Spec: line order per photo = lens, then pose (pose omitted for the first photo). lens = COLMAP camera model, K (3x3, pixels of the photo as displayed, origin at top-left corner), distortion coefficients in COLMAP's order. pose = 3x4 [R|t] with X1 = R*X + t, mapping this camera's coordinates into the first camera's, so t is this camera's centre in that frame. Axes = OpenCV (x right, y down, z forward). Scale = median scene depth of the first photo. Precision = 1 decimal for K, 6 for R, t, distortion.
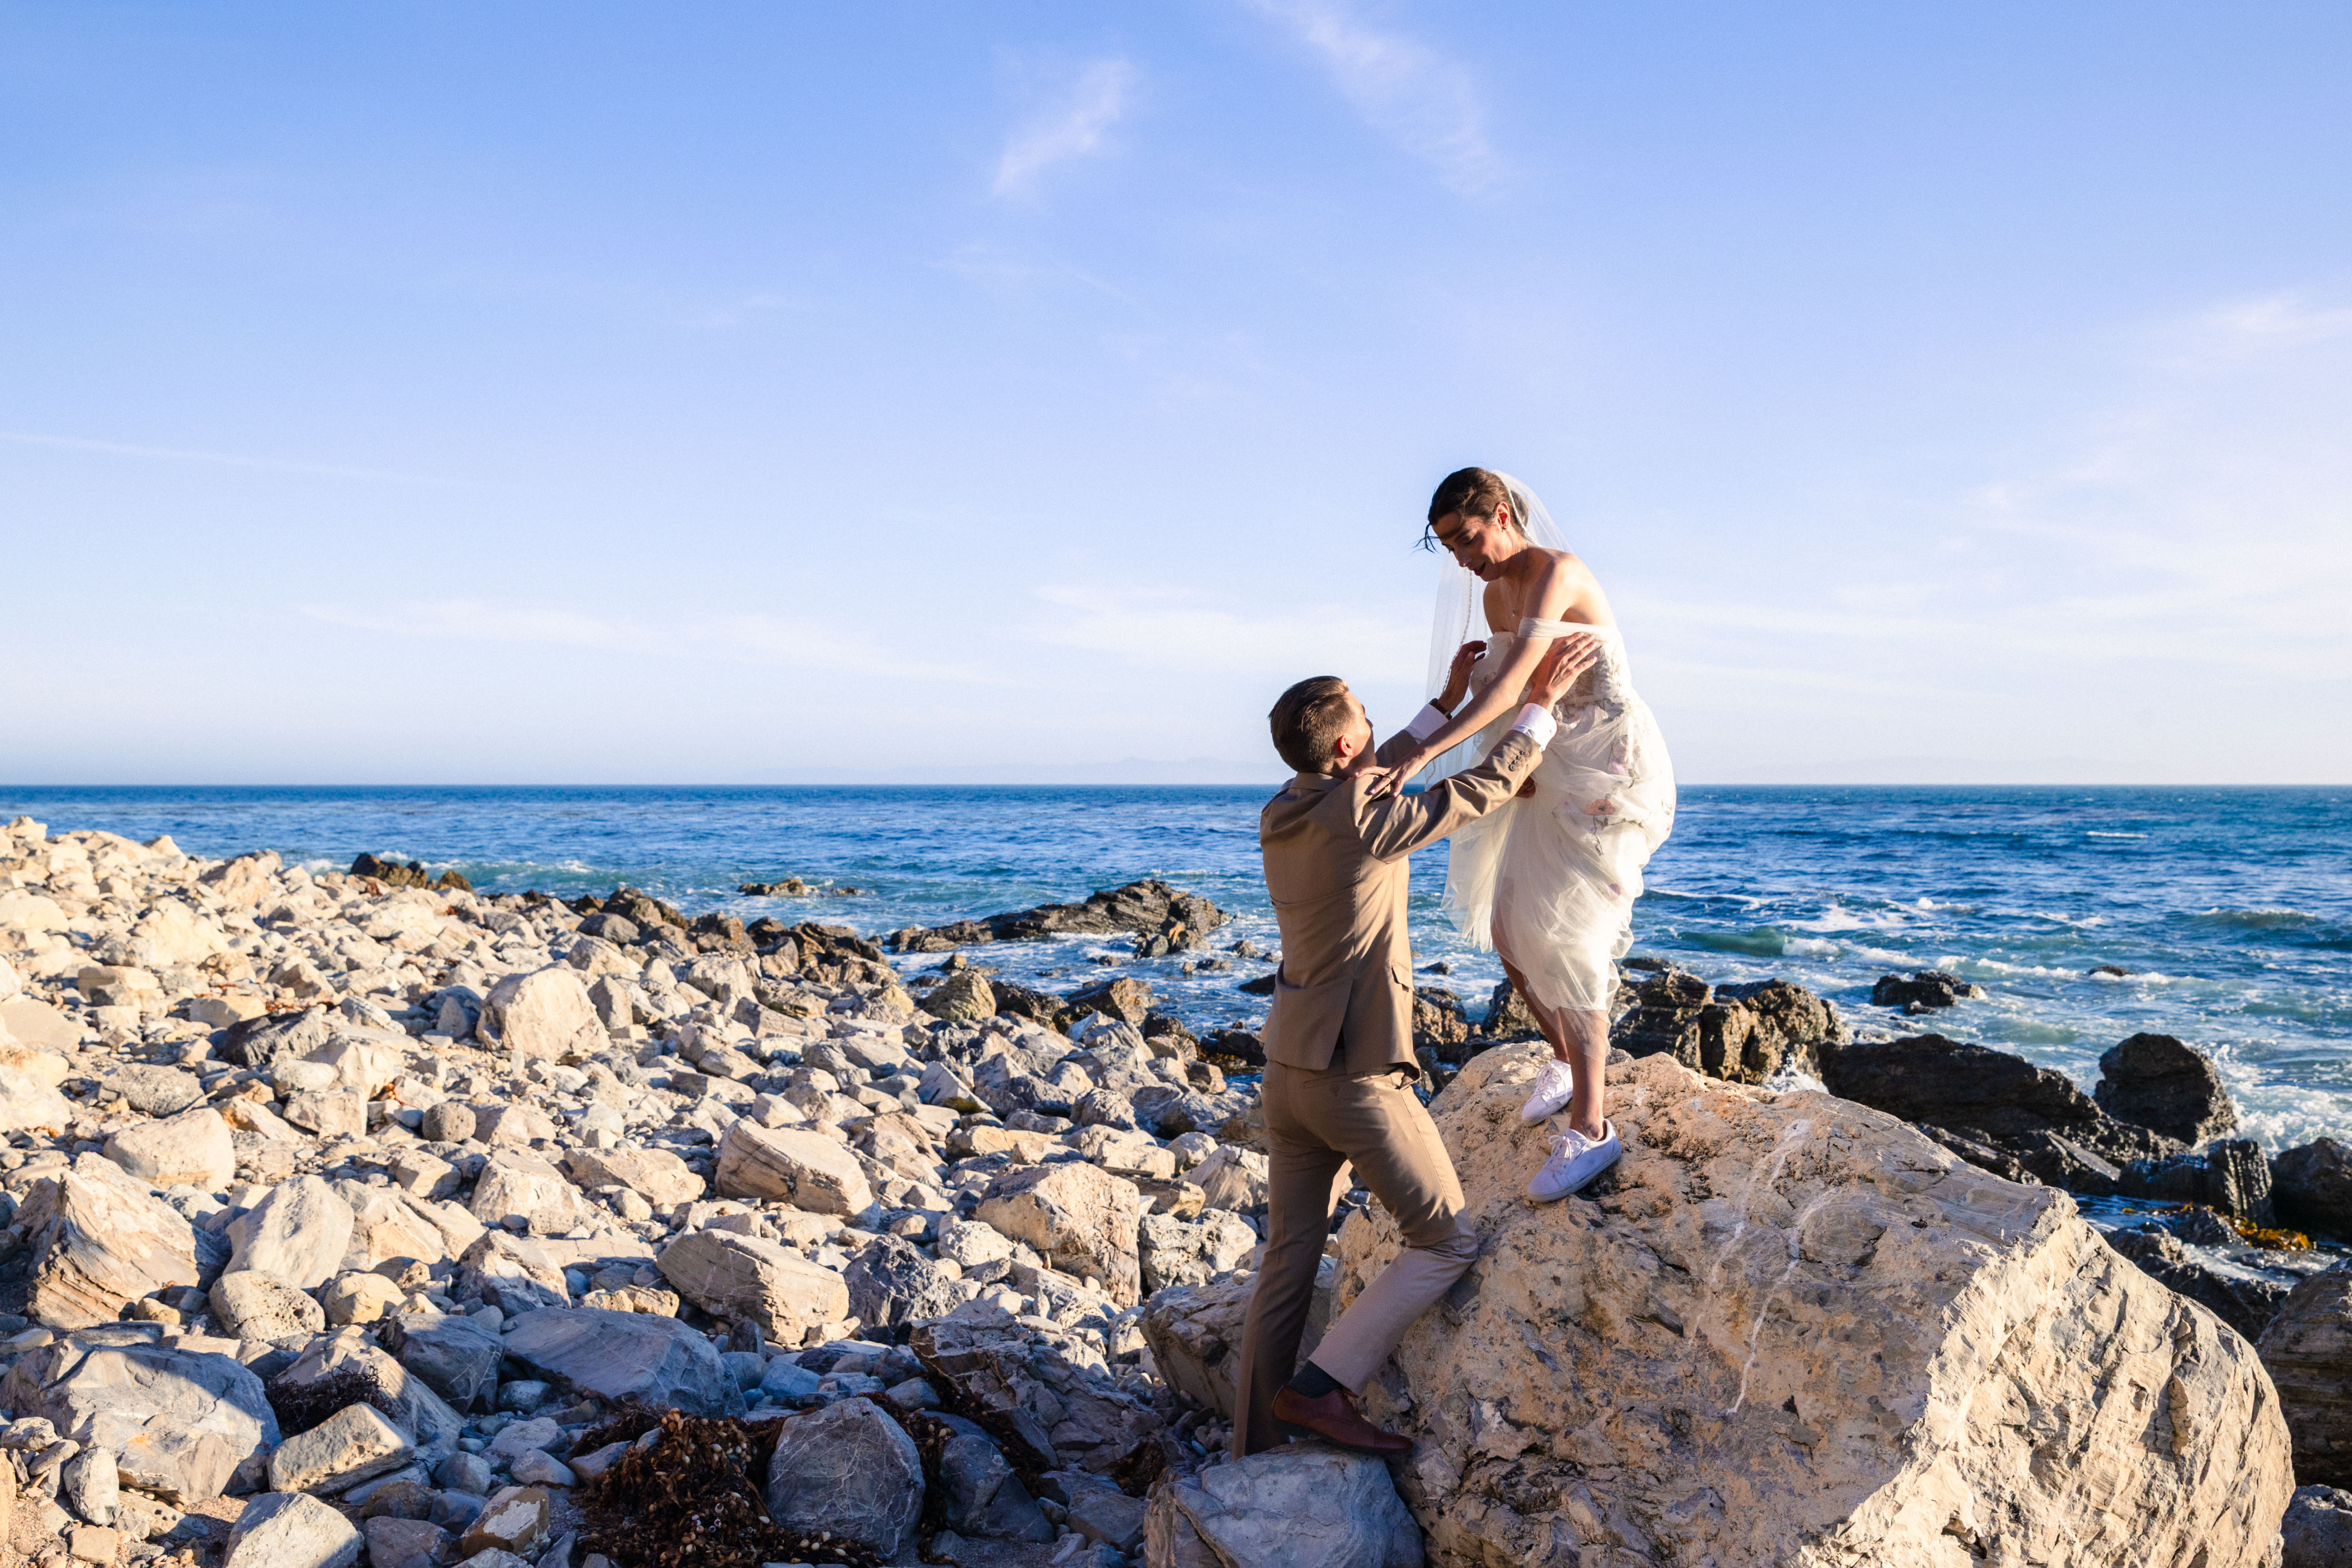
lens RADIAL K [[1867.1, 0, 1171.9], [0, 1867.1, 792.2], [0, 0, 1]] dist [-0.087175, 0.096040]
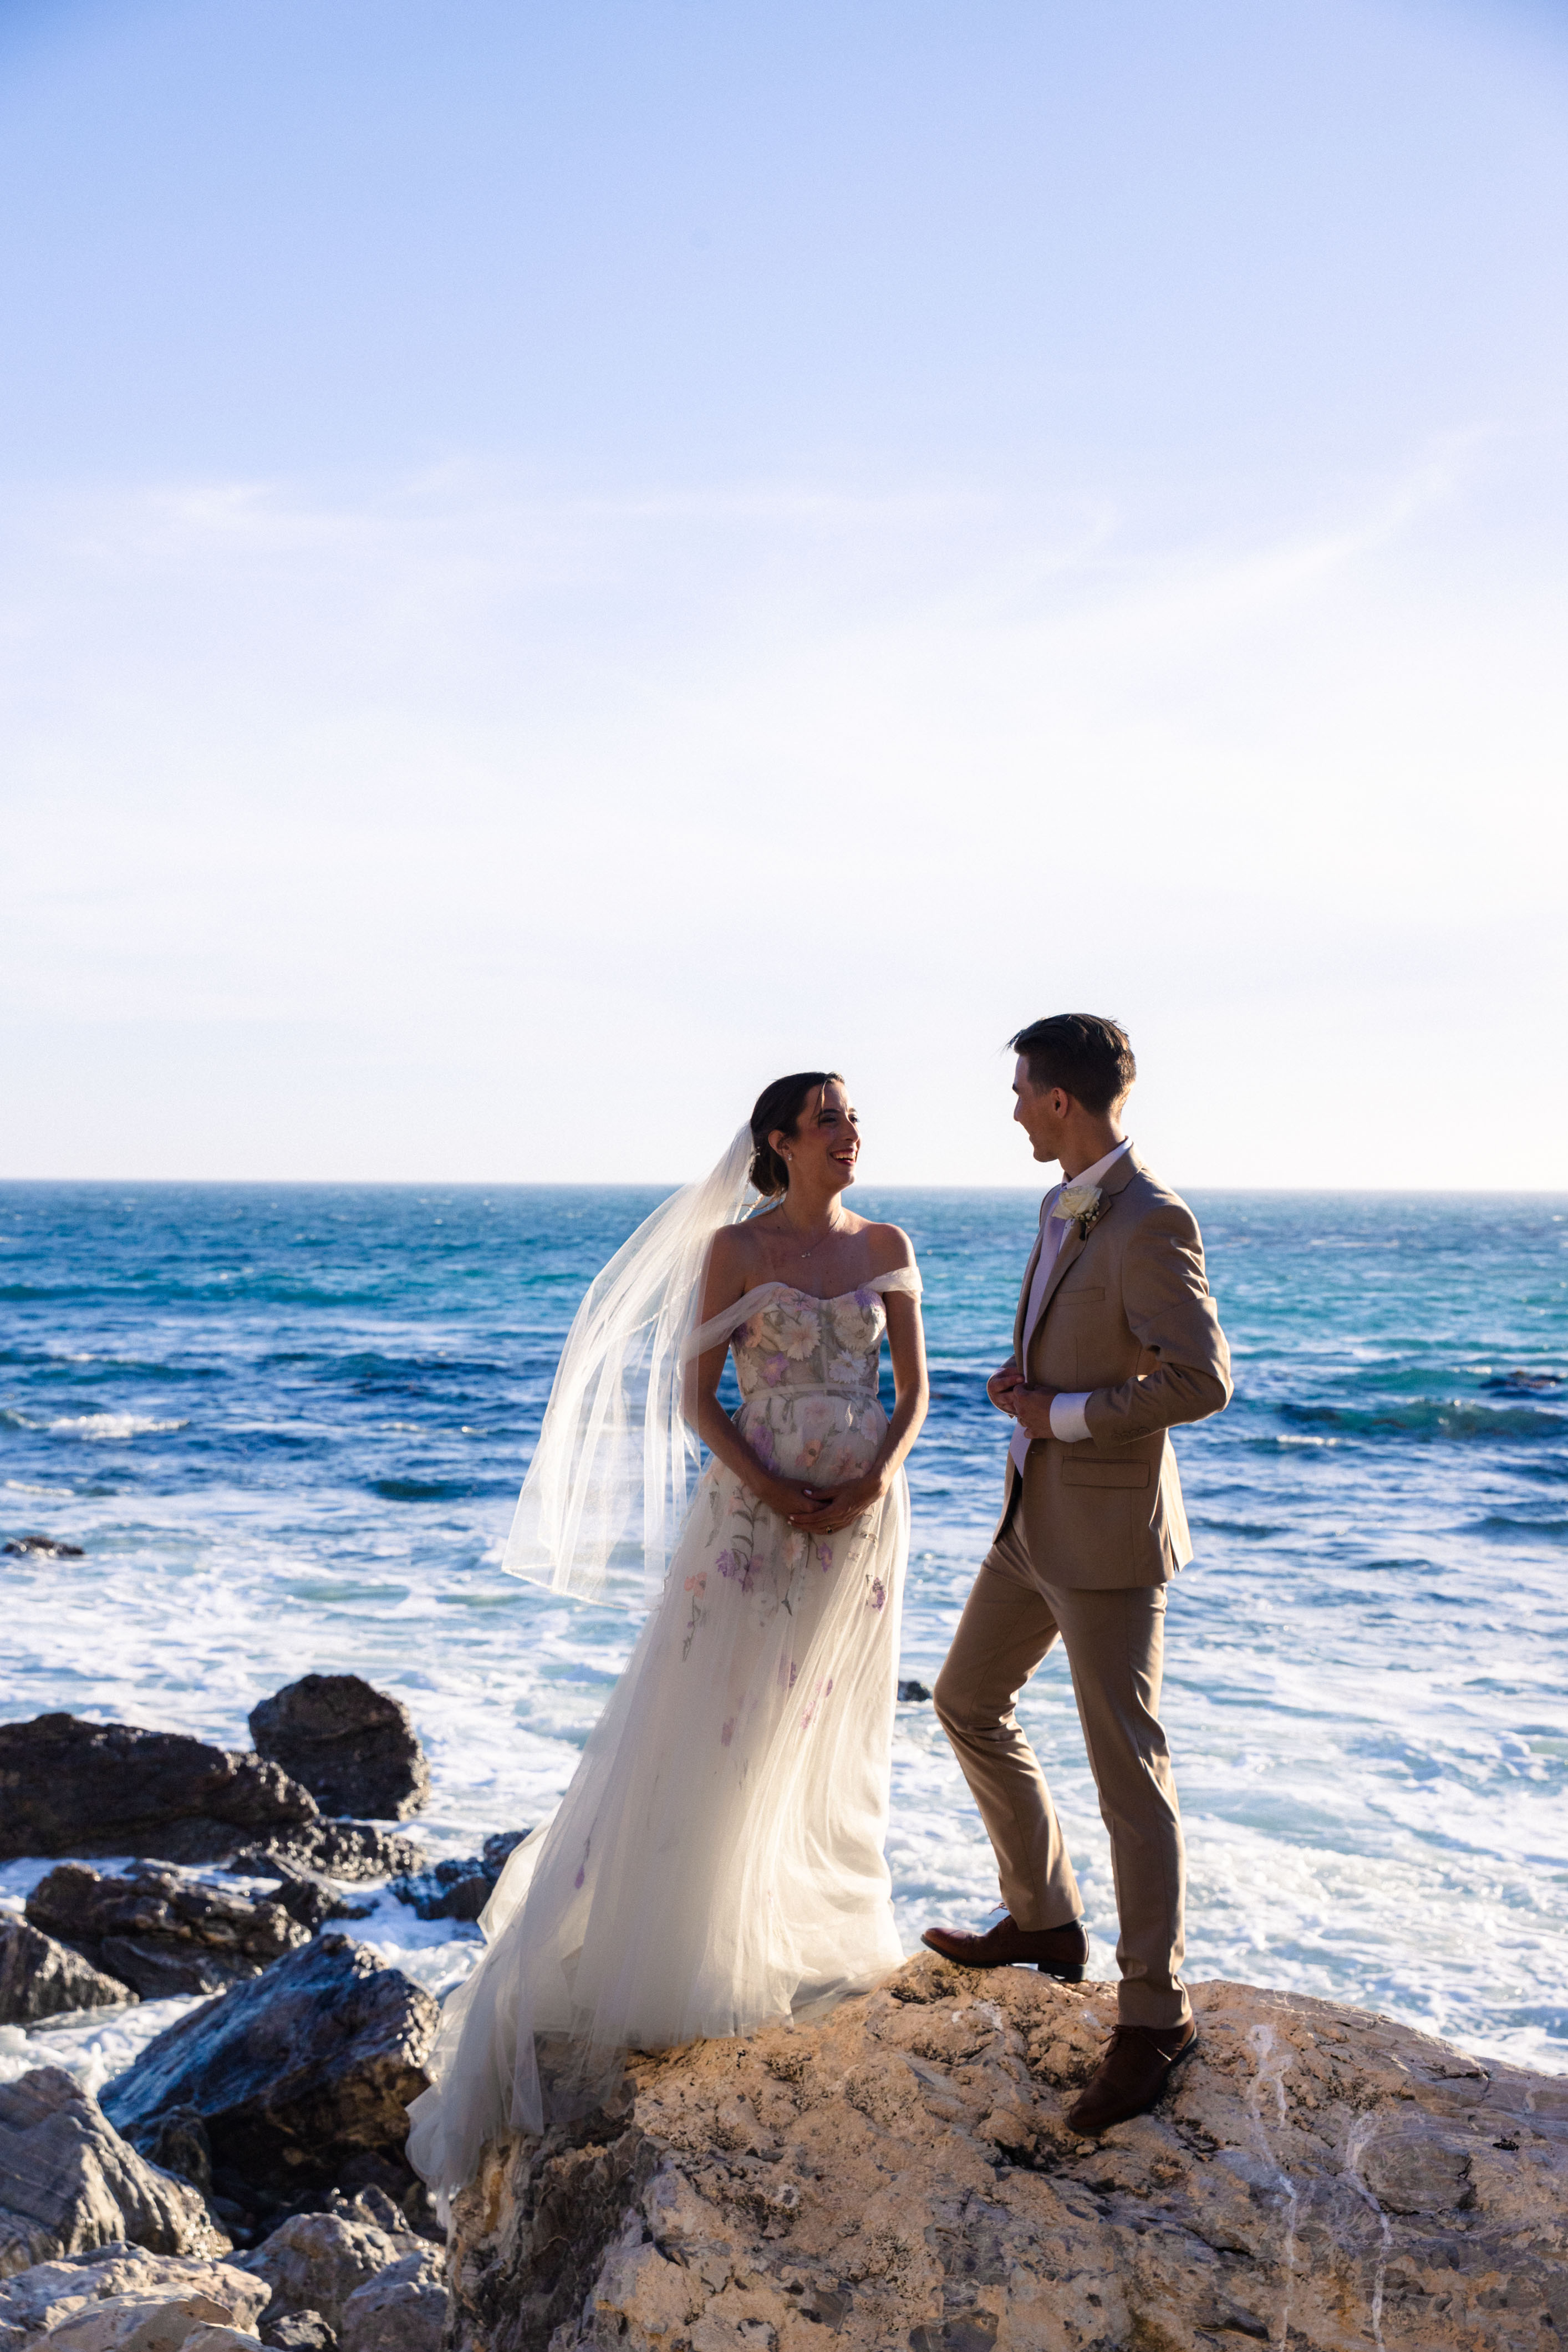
lens RADIAL K [[3278.7, 0, 784.0], [0, 3278.7, 1176.0], [0, 0, 1]] dist [0.091366, 0.089563]
pose [[0.706726, 0.007622, 0.707446, -0.922070], [-0.005121, 0.999971, -0.005658, -0.205076], [-0.707469, 0.000376, 0.706745, 0.138714]]
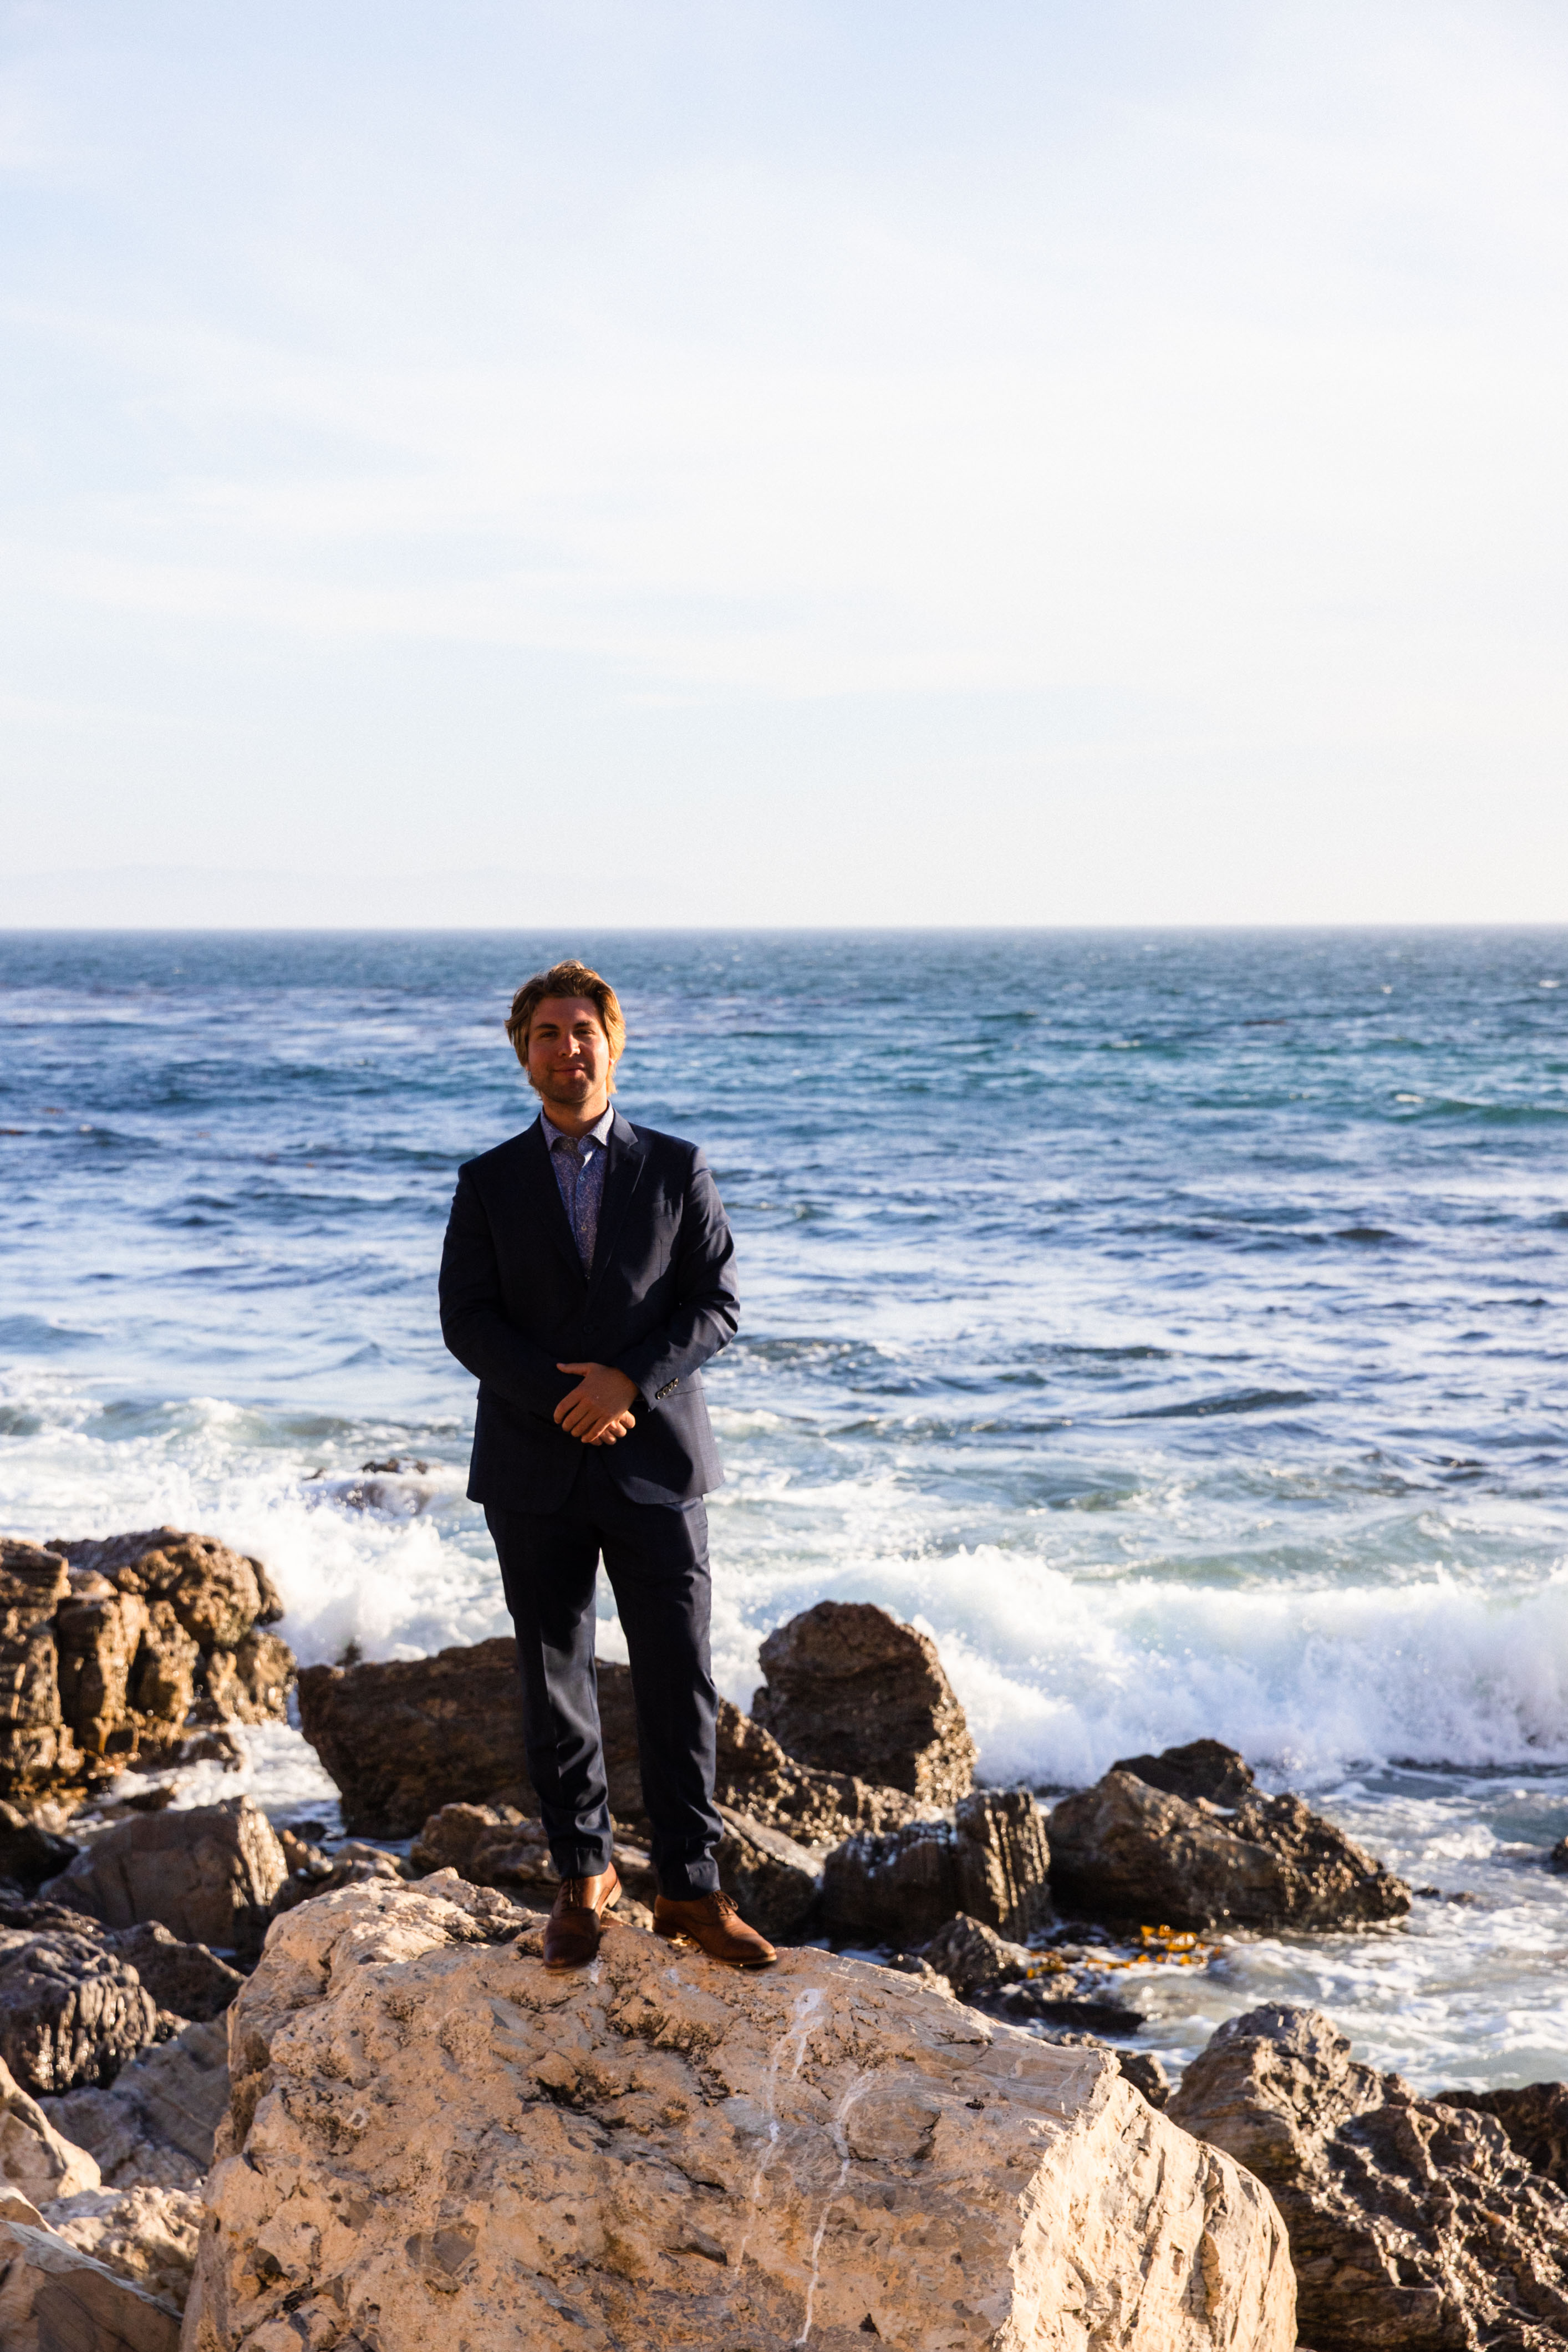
lens RADIAL K [[4427.4, 0, 784.0], [0, 4427.4, 1176.0], [0, 0, 1]] dist [0.166193, 0.430995]
pose [[0.867375, -0.031757, 0.496641, -0.768847], [0.005980, 0.998555, 0.053408, -0.348562], [-0.497619, -0.043355, 0.866311, -0.868350]]
